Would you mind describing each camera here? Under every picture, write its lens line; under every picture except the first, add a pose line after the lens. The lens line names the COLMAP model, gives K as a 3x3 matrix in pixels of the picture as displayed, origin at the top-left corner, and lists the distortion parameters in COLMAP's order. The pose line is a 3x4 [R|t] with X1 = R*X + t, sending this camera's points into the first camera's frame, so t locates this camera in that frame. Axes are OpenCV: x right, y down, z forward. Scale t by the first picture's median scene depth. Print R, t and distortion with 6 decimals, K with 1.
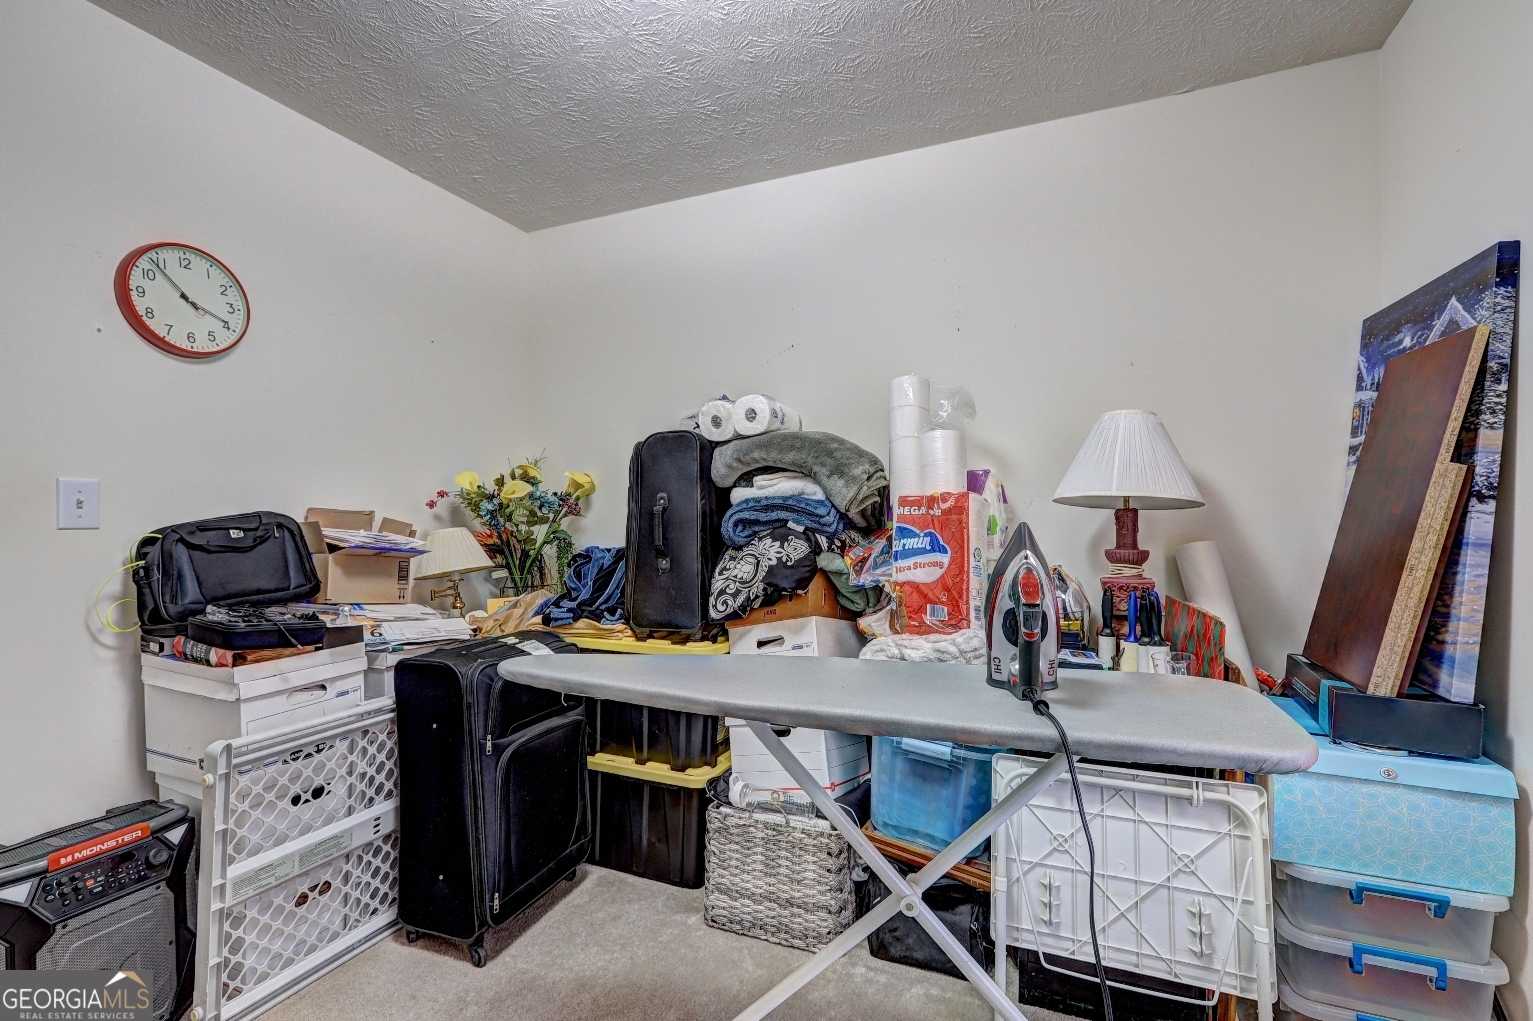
lens RADIAL K [[692.3, 0, 757.3], [0, 692.3, 497.2], [0, 0, 1]] dist [-0.000071, 0.000634]
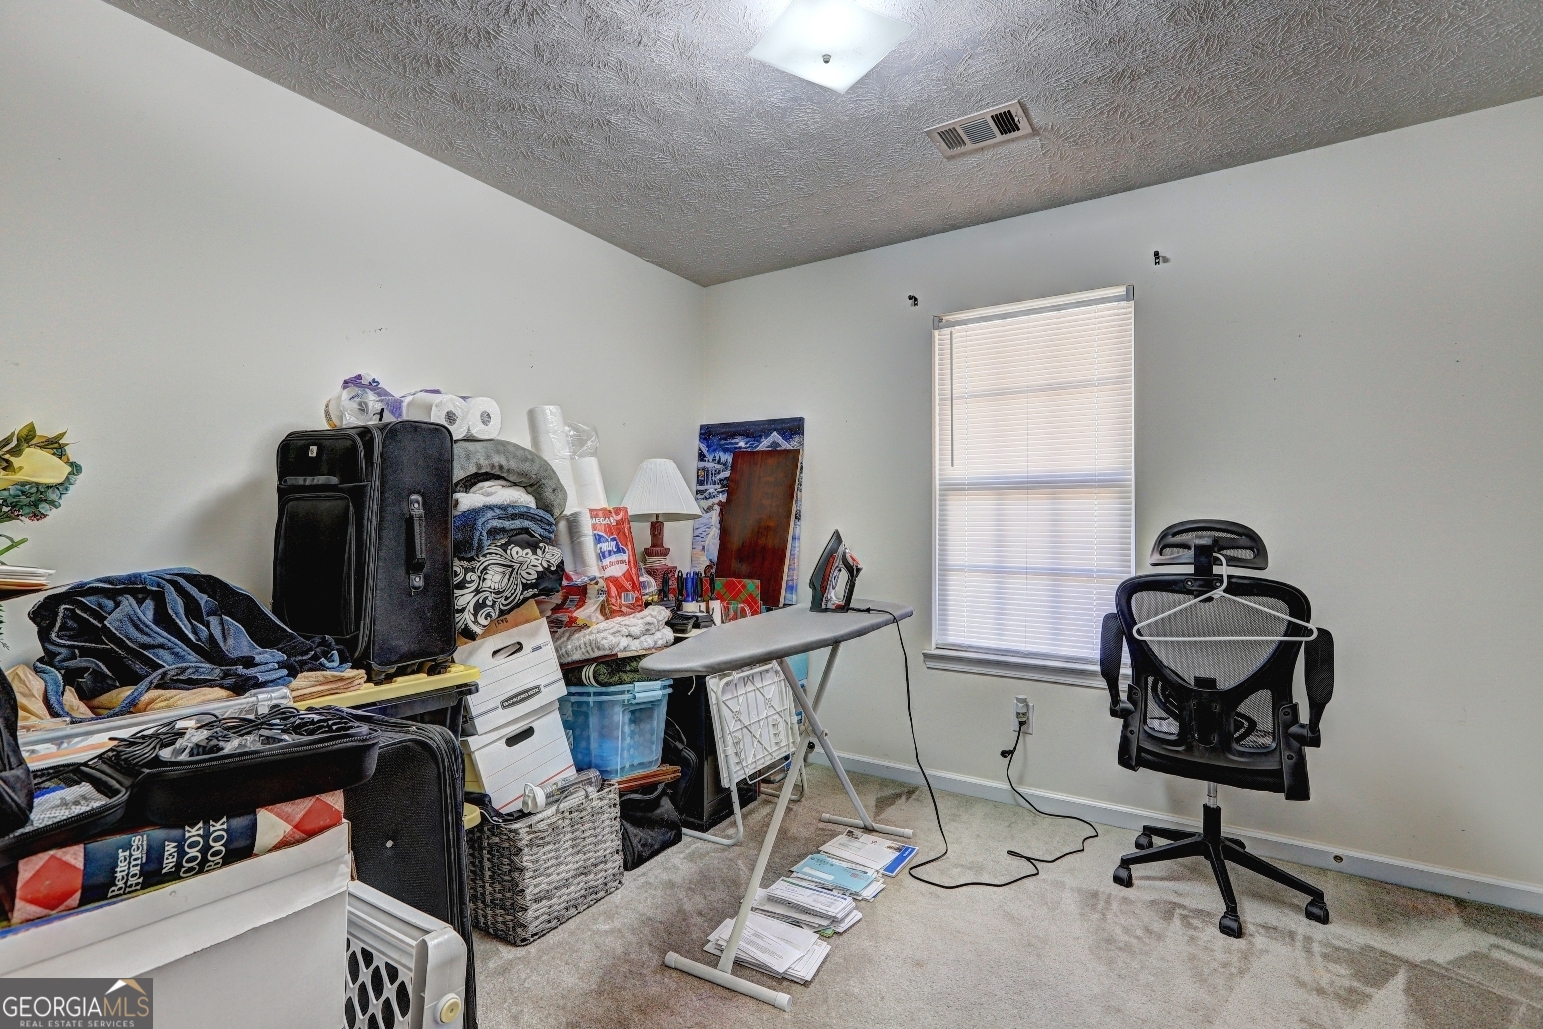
lens RADIAL K [[696.9, 0, 762.2], [0, 696.9, 501.2], [0, 0, 1]] dist [-0.000071, 0.000634]
pose [[0.157532, 0.041426, 0.986645, -0.956793], [-0.028967, 0.998884, -0.037314, 0.021823], [-0.987089, -0.022702, 0.158556, 0.500794]]
